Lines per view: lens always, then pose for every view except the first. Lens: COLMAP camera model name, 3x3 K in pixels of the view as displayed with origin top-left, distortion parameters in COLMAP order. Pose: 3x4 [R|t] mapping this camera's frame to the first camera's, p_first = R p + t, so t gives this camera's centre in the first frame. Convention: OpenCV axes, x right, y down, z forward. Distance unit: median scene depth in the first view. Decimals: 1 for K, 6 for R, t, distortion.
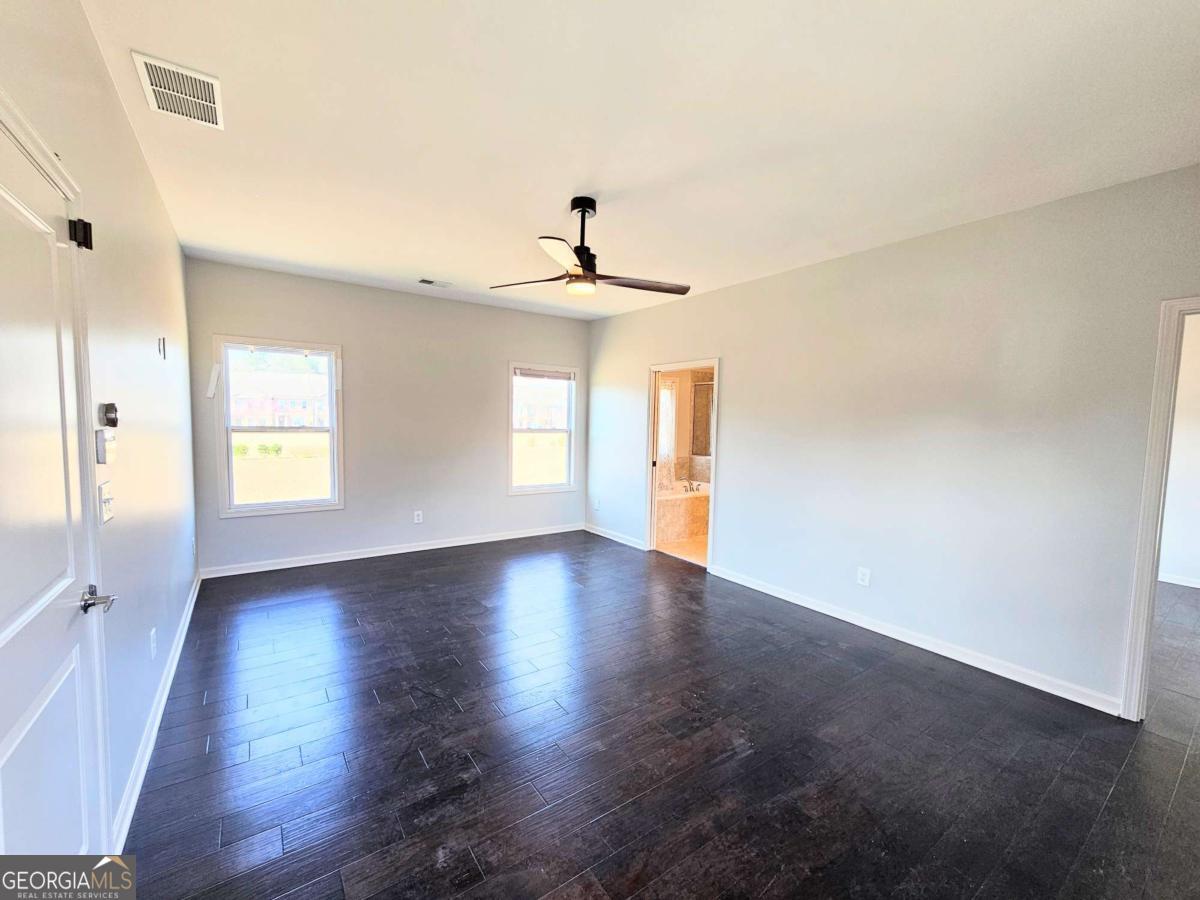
lens RADIAL K [[490.9, 0, 597.9], [0, 490.9, 449.0], [0, 0, 1]] dist [-0.002686, 0.000388]
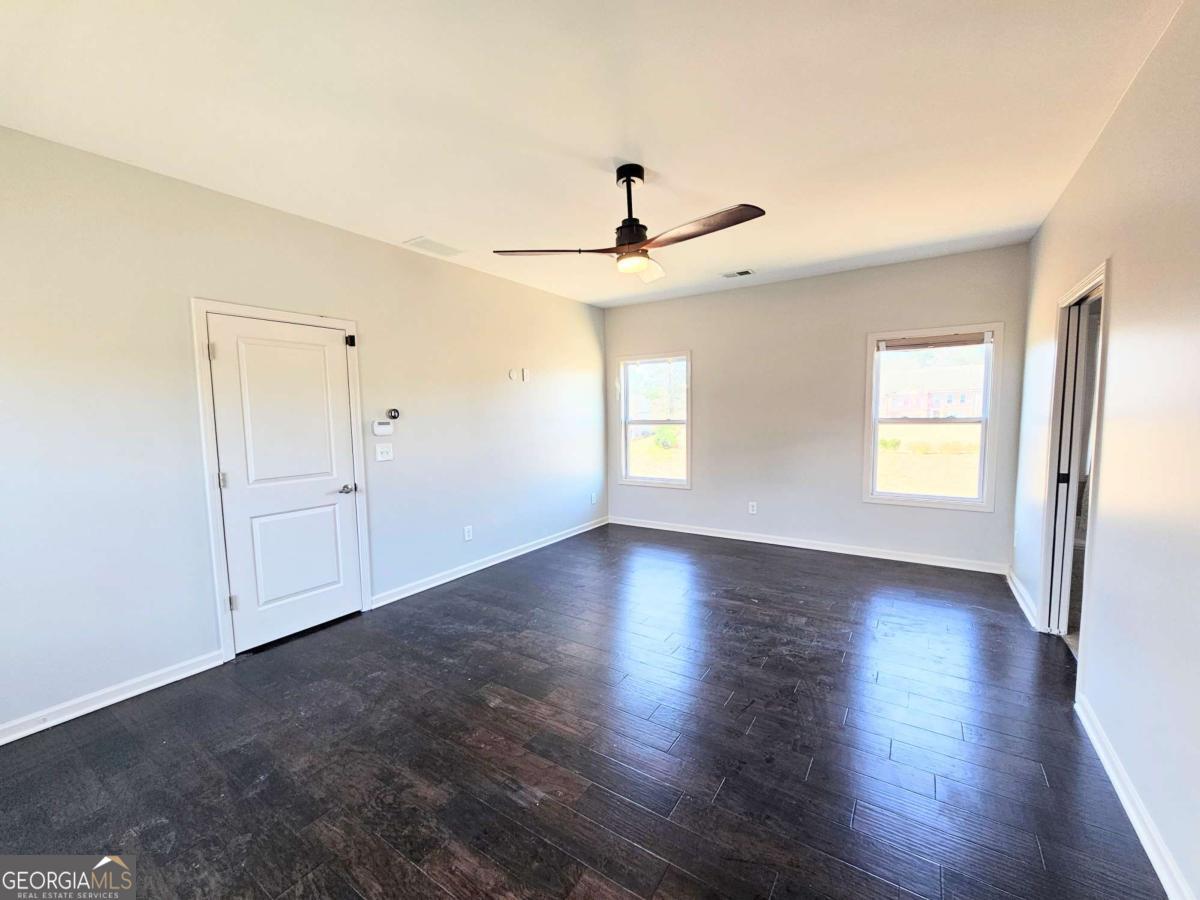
lens RADIAL K [[490.9, 0, 596.6], [0, 490.9, 454.1], [0, 0, 1]] dist [-0.002686, 0.000388]
pose [[0.357314, 0.048245, -0.932737, 0.483952], [-0.031118, 0.998725, 0.039737, -0.002065], [0.933466, 0.014827, 0.358360, 0.359306]]
